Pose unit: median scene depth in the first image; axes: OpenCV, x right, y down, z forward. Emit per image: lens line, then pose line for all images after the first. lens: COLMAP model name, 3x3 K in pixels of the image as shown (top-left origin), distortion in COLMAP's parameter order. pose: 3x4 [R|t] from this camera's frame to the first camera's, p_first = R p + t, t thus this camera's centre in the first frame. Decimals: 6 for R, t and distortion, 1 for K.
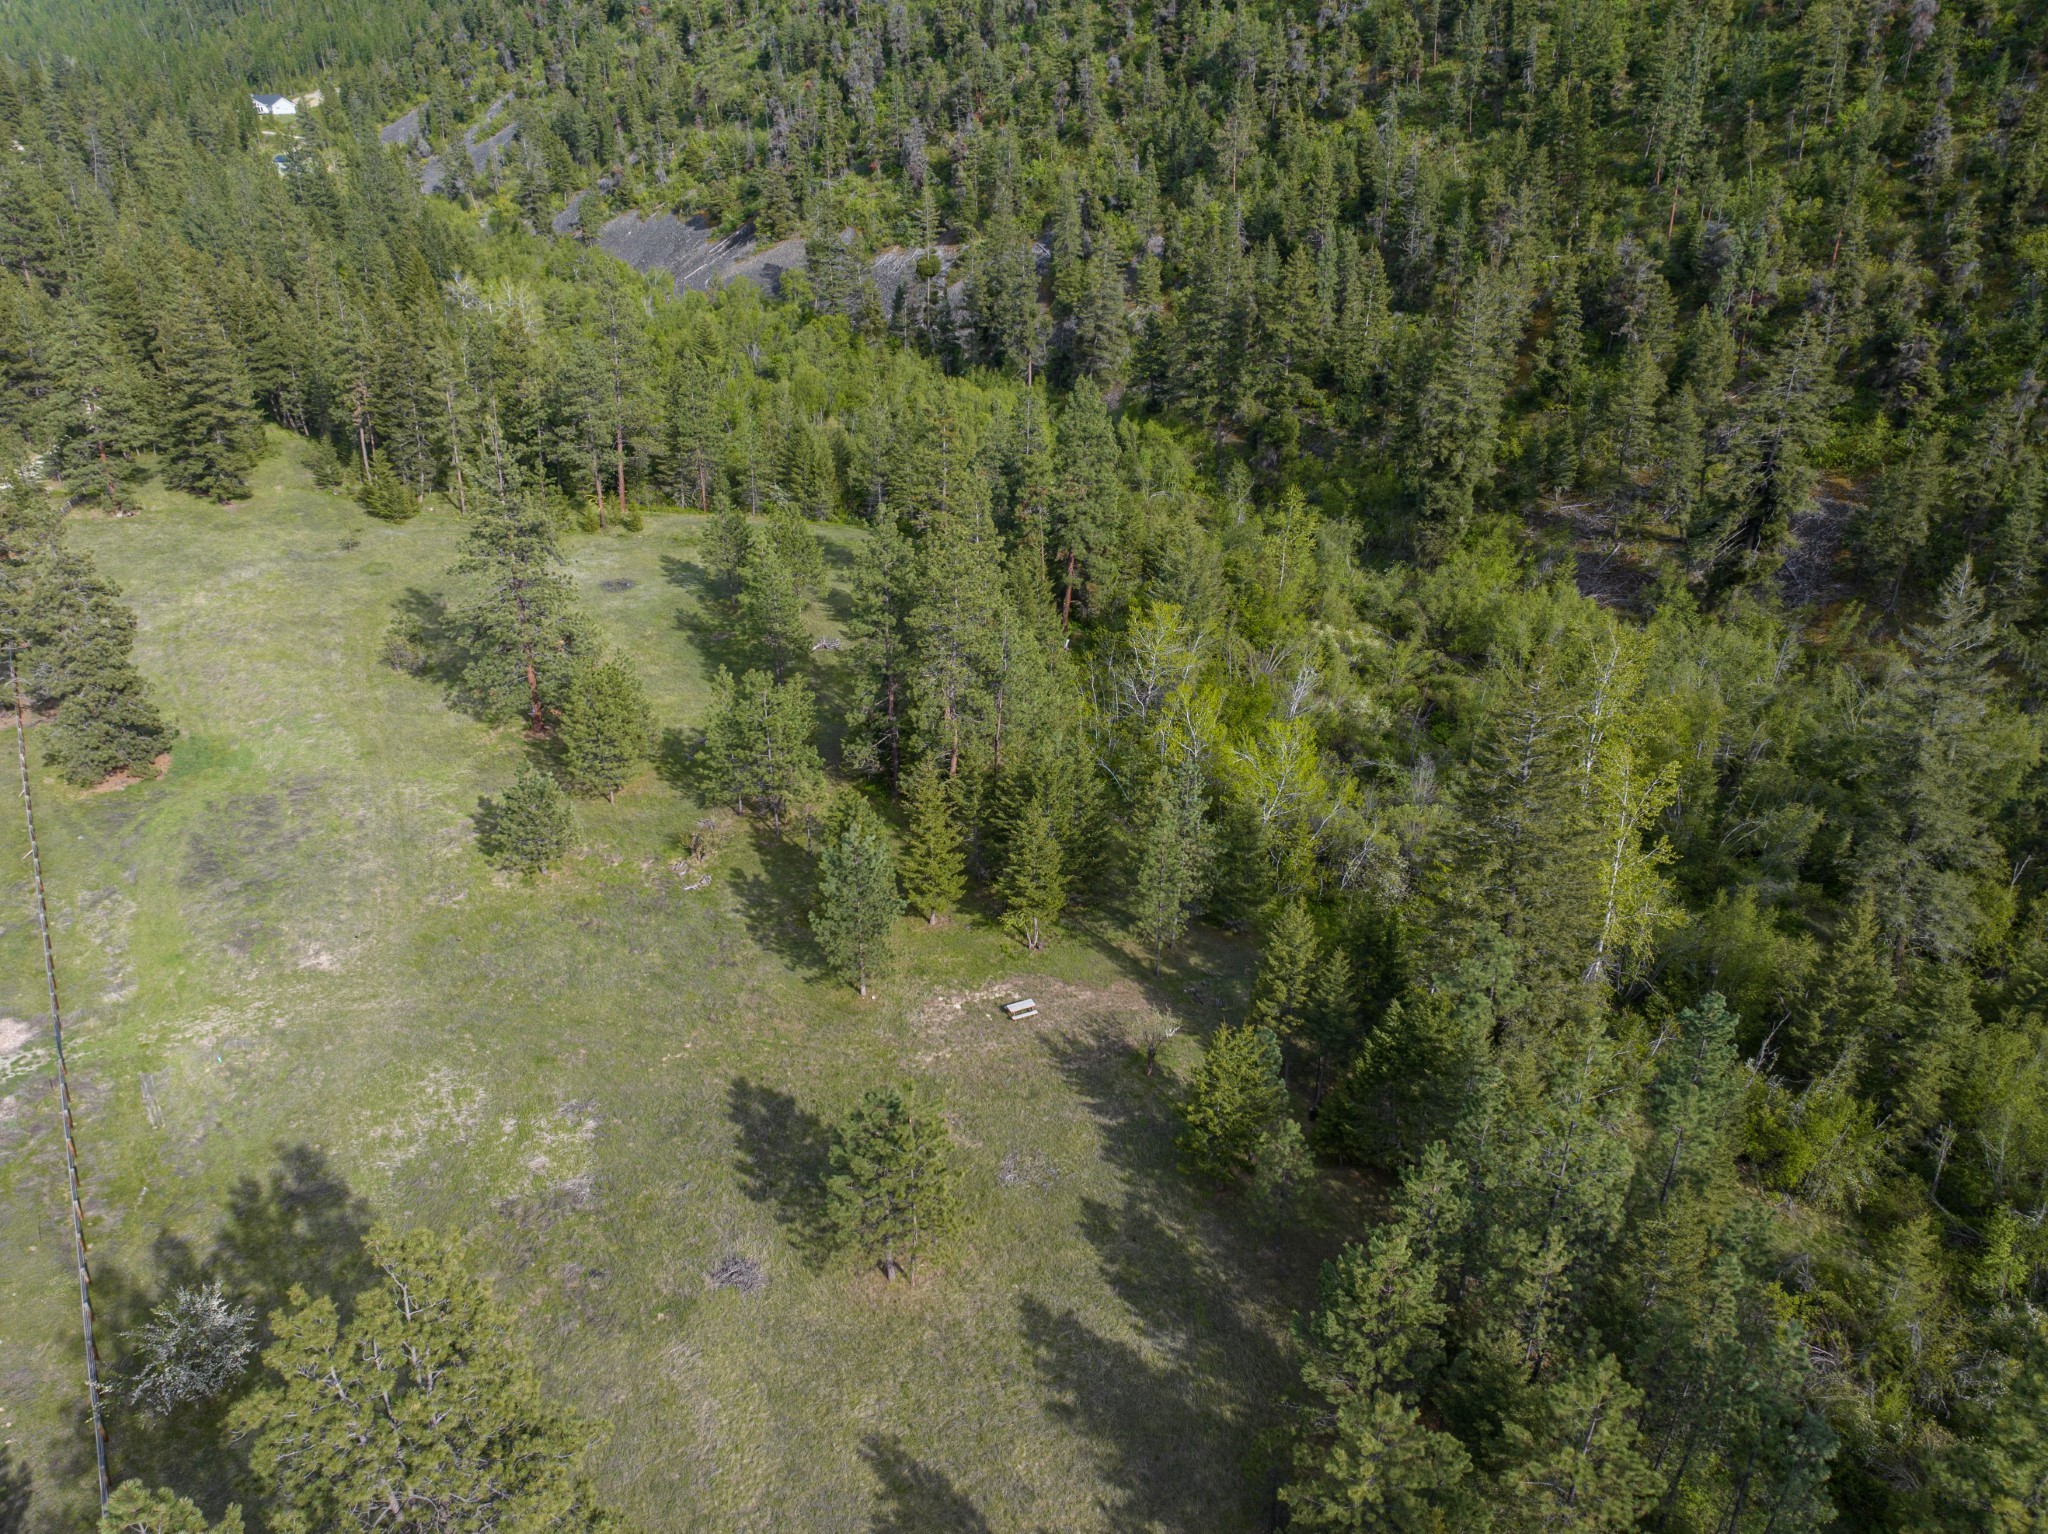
lens RADIAL K [[1427.6, 0, 1018.6], [0, 1427.6, 748.9], [0, 0, 1]] dist [-0.061204, 0.034492]
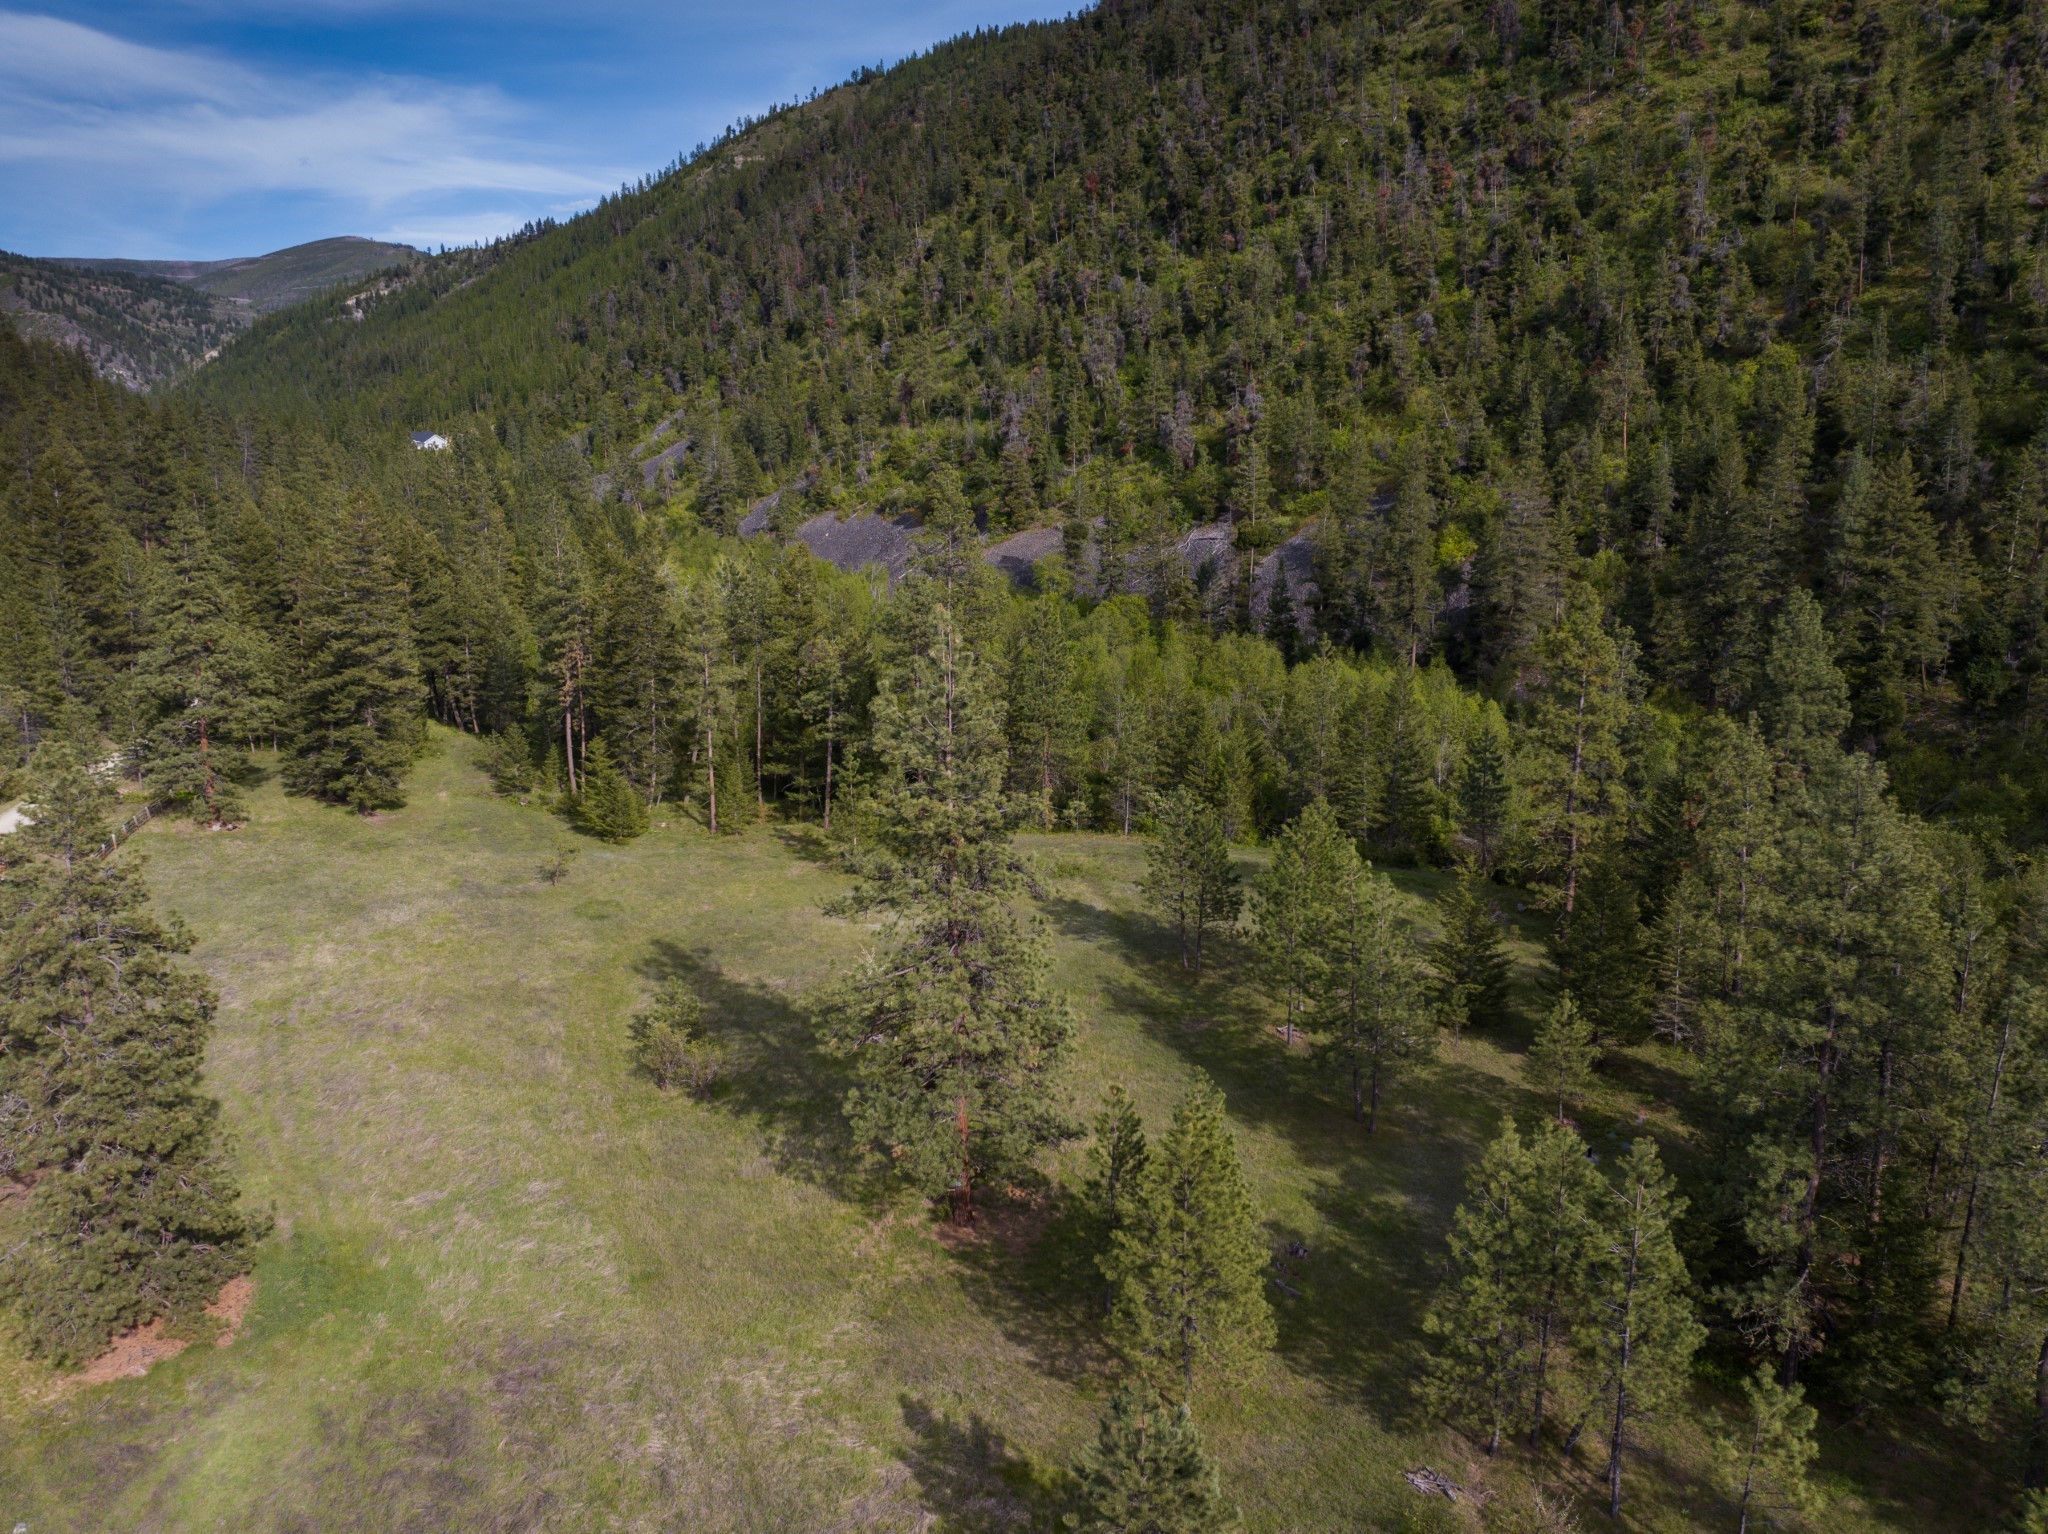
lens RADIAL K [[1476.3, 0, 1031.2], [0, 1476.3, 754.8], [0, 0, 1]] dist [-0.028440, -0.026147]
pose [[0.998203, -0.007492, -0.059455, -0.192825], [-0.006791, 0.971622, -0.236440, -0.035073], [0.059539, 0.236419, 0.969825, 0.307740]]
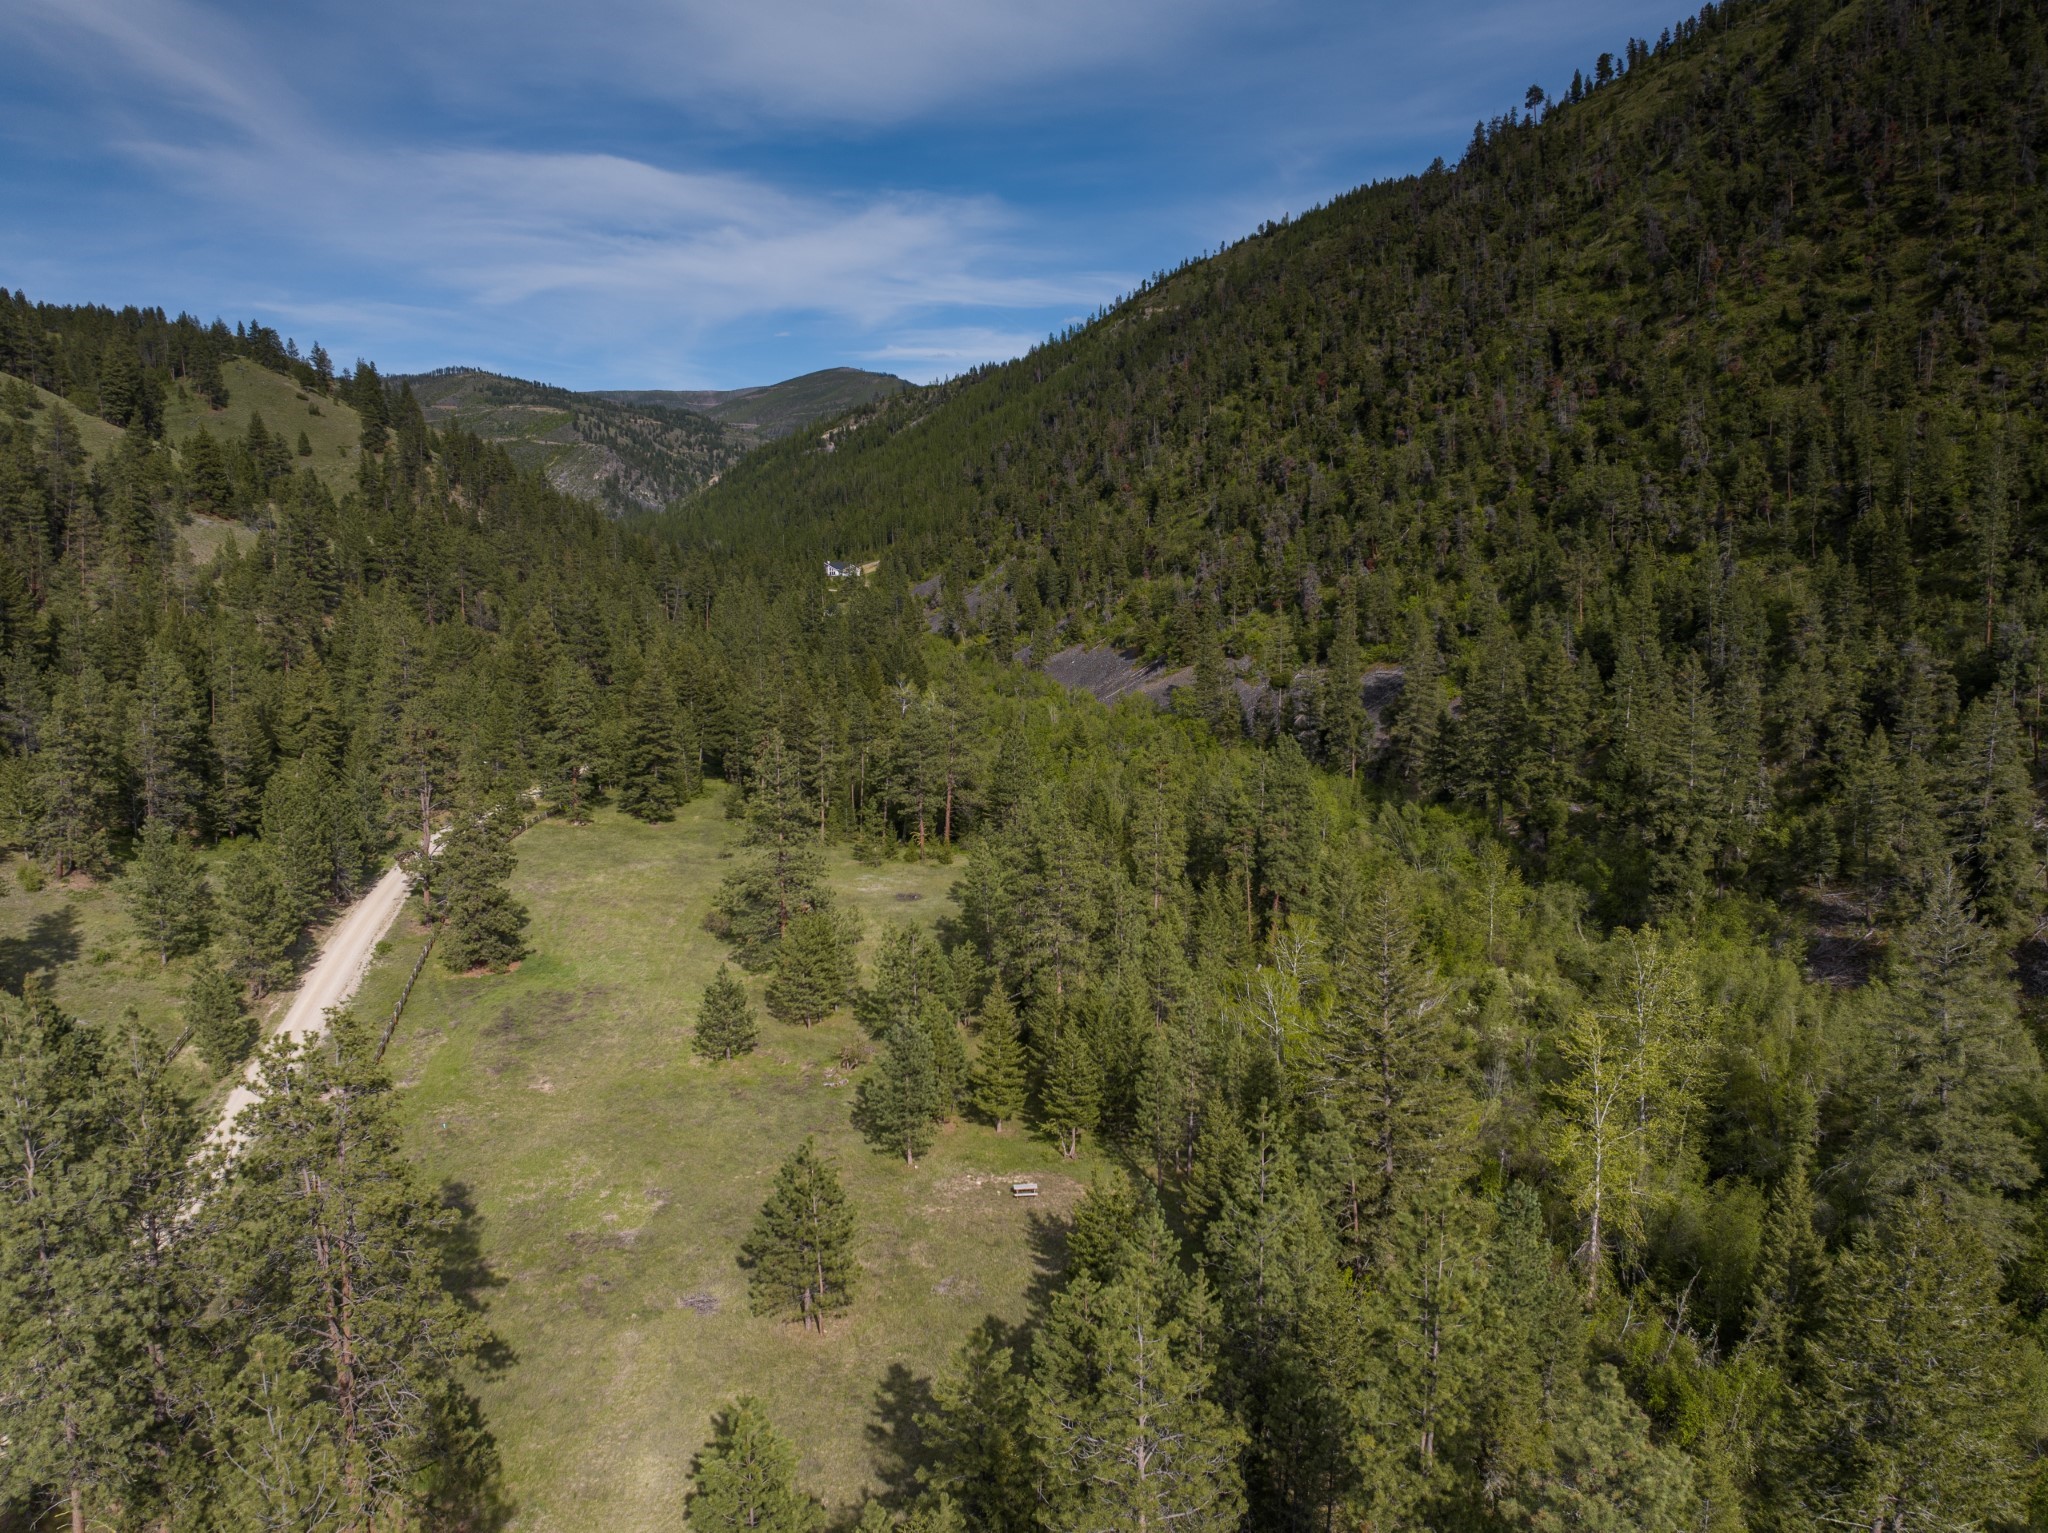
lens RADIAL K [[1453.4, 0, 1027.2], [0, 1453.4, 758.6], [0, 0, 1]] dist [-0.029353, -0.025813]
pose [[0.937858, 0.032127, -0.345528, 0.200860], [-0.135685, 0.950386, -0.279920, 0.089161], [0.319392, 0.309409, 0.895687, -0.089605]]
